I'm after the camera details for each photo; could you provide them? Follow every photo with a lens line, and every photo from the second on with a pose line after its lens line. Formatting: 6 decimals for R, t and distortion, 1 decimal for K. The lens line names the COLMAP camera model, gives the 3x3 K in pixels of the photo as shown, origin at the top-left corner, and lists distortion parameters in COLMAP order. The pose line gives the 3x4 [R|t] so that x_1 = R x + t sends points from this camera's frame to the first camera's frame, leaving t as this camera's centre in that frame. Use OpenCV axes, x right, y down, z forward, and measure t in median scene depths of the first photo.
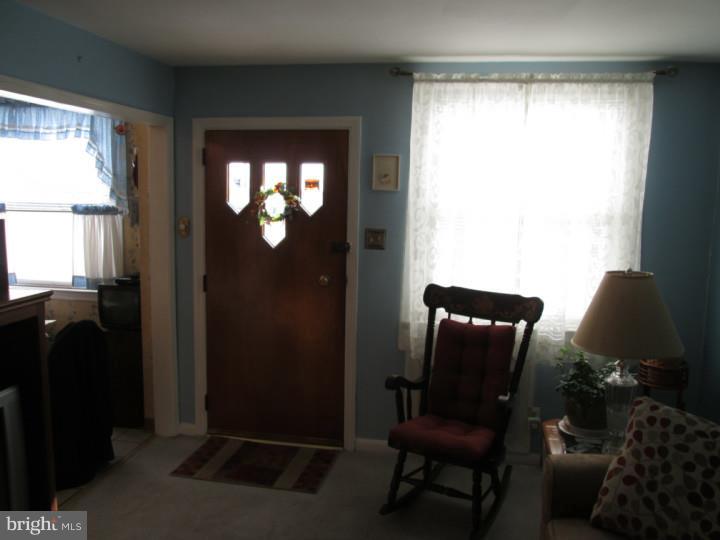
lens RADIAL K [[593.9, 0, 360.0], [0, 593.9, 270.0], [0, 0, 1]] dist [-0.052348, 0.019439]
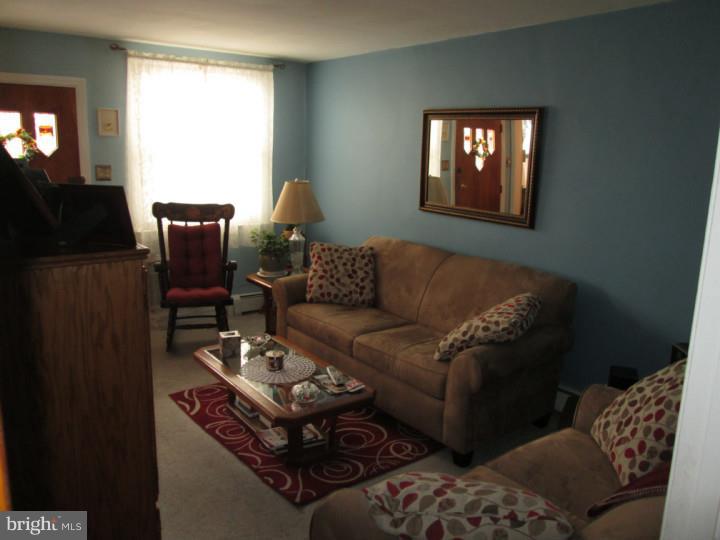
lens RADIAL K [[593.9, 0, 360.0], [0, 593.9, 270.0], [0, 0, 1]] dist [-0.052348, 0.019439]
pose [[0.685834, -0.150744, 0.711975, -0.612882], [0.078307, 0.987918, 0.133737, 0.035624], [-0.723533, -0.035969, 0.689352, -0.368169]]
